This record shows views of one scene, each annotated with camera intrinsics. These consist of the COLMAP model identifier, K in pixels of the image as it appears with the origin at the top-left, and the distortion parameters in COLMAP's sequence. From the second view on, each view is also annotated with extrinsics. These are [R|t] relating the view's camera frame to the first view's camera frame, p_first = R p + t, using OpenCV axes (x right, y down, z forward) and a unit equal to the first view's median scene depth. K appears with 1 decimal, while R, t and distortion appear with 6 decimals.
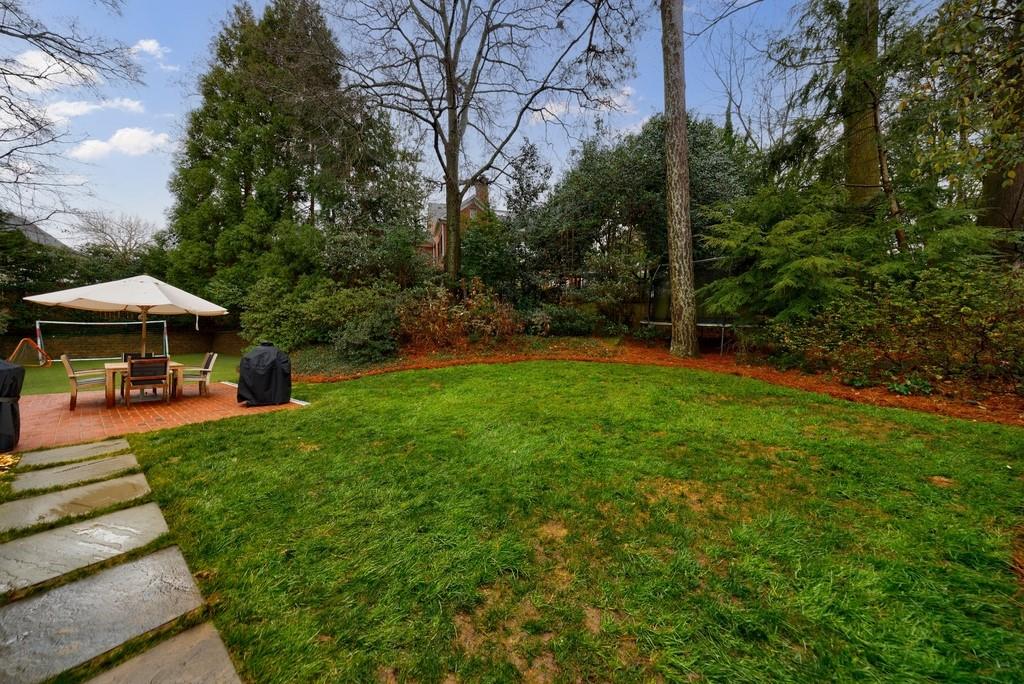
lens RADIAL K [[327.6, 0, 508.6], [0, 327.6, 340.9], [0, 0, 1]] dist [-0.002478, -0.000028]
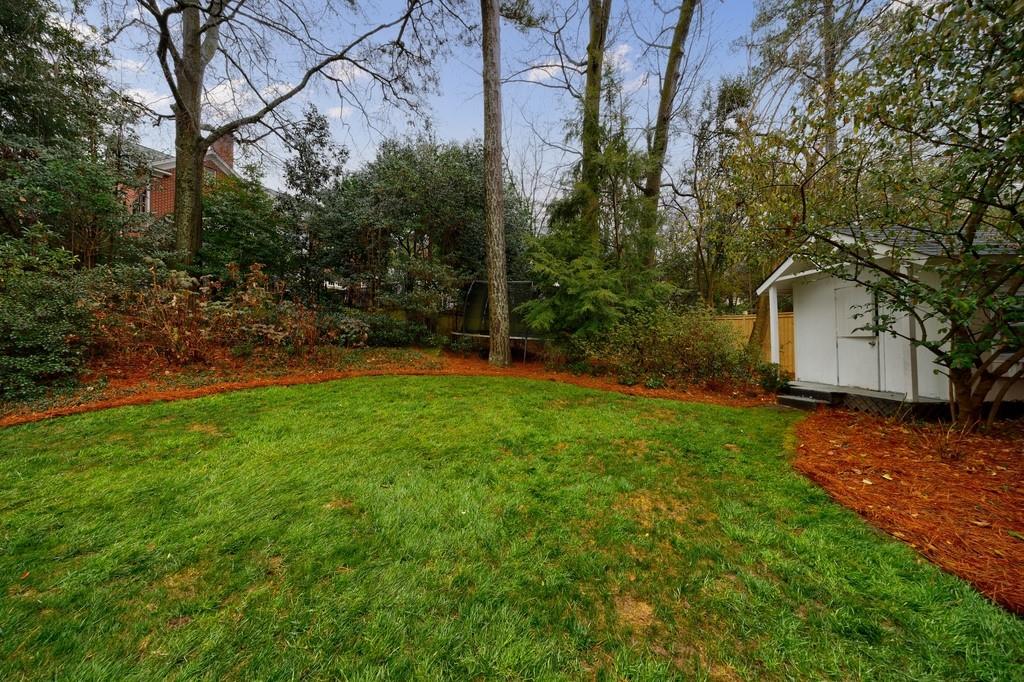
lens RADIAL K [[327.6, 0, 508.9], [0, 327.6, 341.7], [0, 0, 1]] dist [-0.002478, -0.000028]
pose [[0.783792, 0.009970, 0.620943, -0.103867], [0.004240, 0.999762, -0.021405, -0.008830], [-0.621008, 0.019410, 0.783564, 0.099174]]
